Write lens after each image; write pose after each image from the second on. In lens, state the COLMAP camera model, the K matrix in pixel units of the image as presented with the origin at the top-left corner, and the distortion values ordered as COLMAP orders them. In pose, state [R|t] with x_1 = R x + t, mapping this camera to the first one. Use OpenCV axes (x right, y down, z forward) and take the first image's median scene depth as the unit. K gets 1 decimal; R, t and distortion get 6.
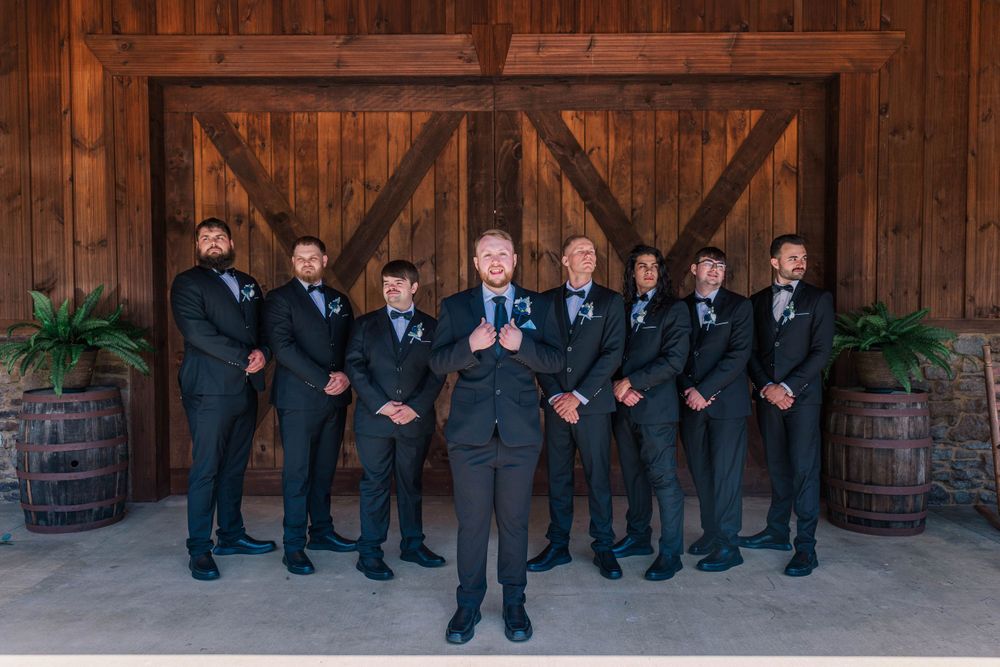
lens RADIAL K [[797.0, 0, 500.0], [0, 797.0, 333.5], [0, 0, 1]] dist [0.001293, -0.002802]
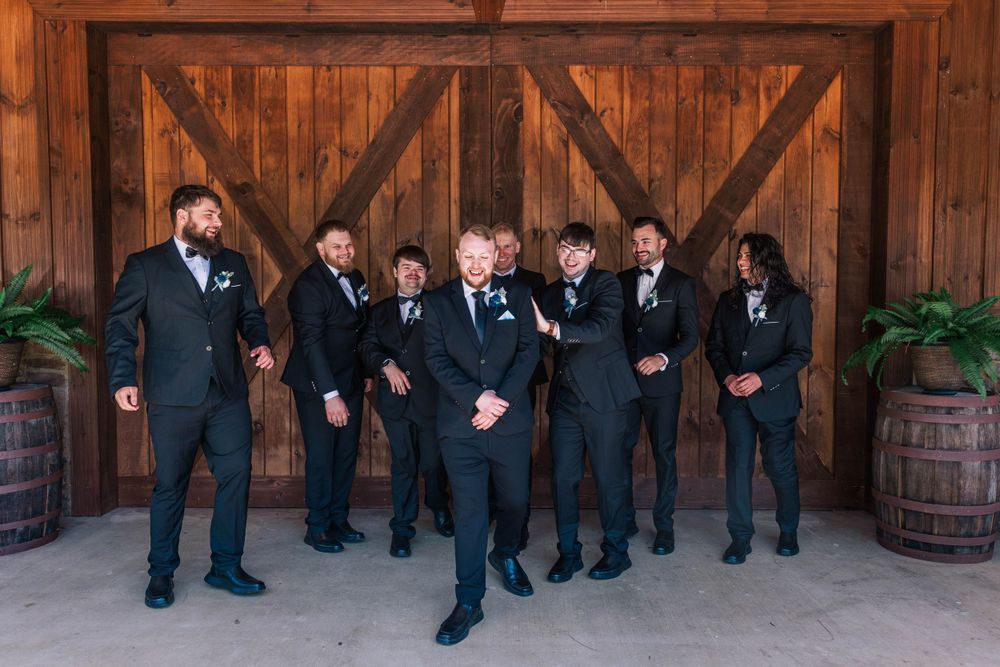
lens RADIAL K [[797.0, 0, 500.0], [0, 797.0, 333.5], [0, 0, 1]] dist [0.001293, -0.002802]
pose [[0.999993, 0.003256, 0.002065, 0.001677], [-0.003291, 0.999846, 0.017215, -0.003756], [-0.002009, -0.017221, 0.999850, 0.134880]]
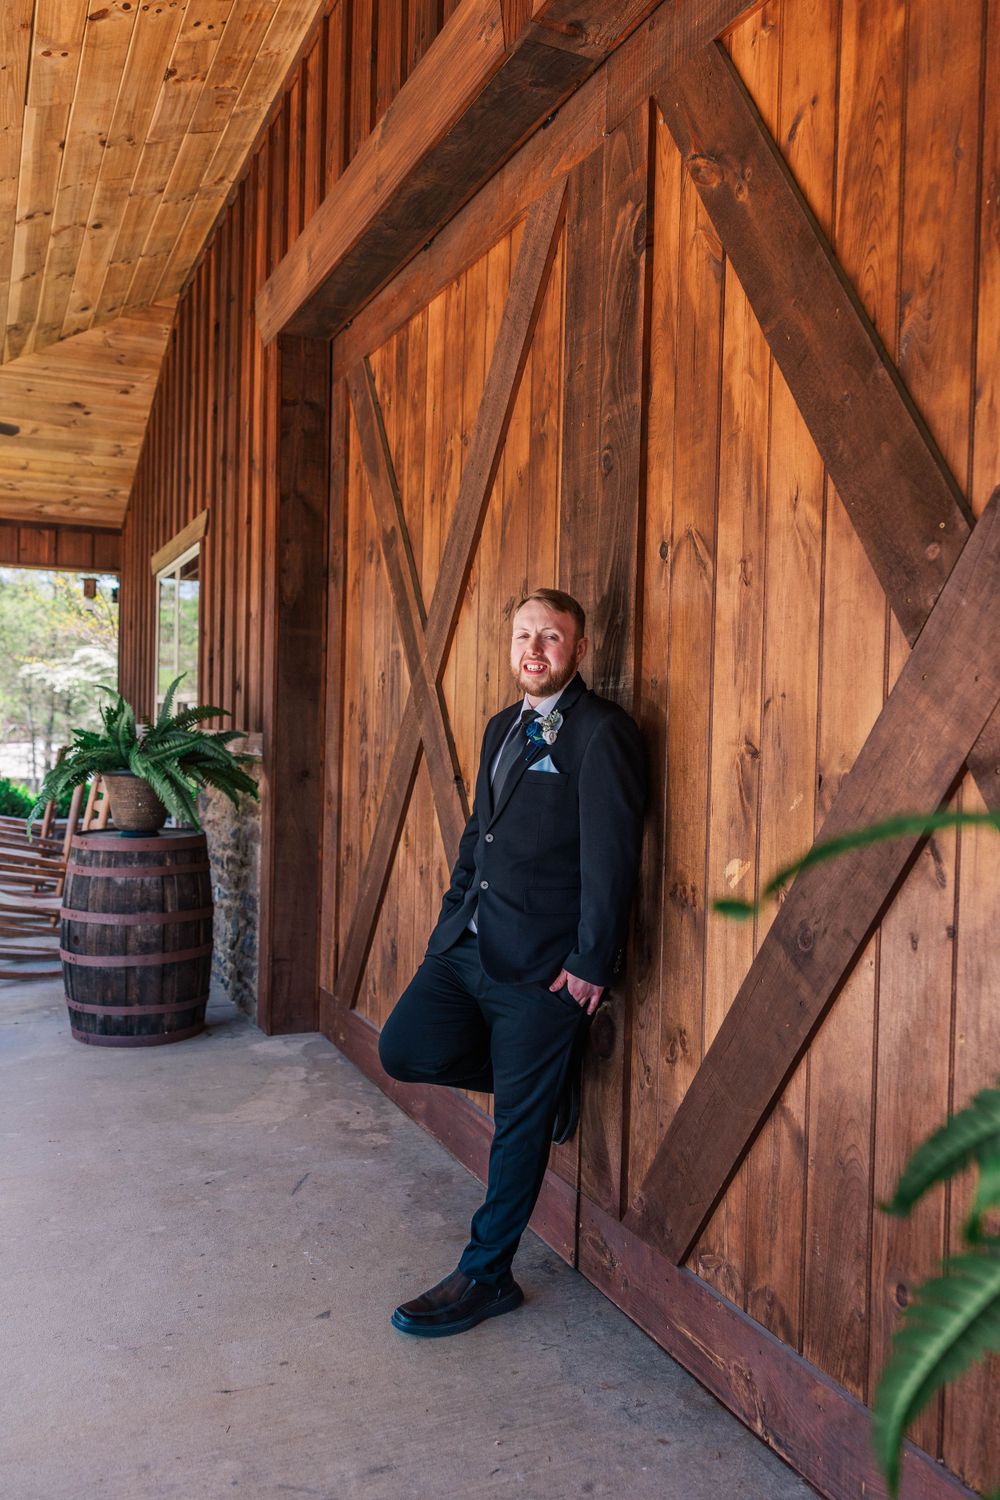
lens RADIAL K [[1195.5, 0, 500.0], [0, 1195.5, 750.0], [0, 0, 1]] dist [0.001293, -0.002802]
pose [[0.398092, 0.029048, -0.916885, 0.458491], [-0.058186, 0.998285, 0.006364, -0.021350], [0.915498, 0.050816, 0.399100, 0.789365]]
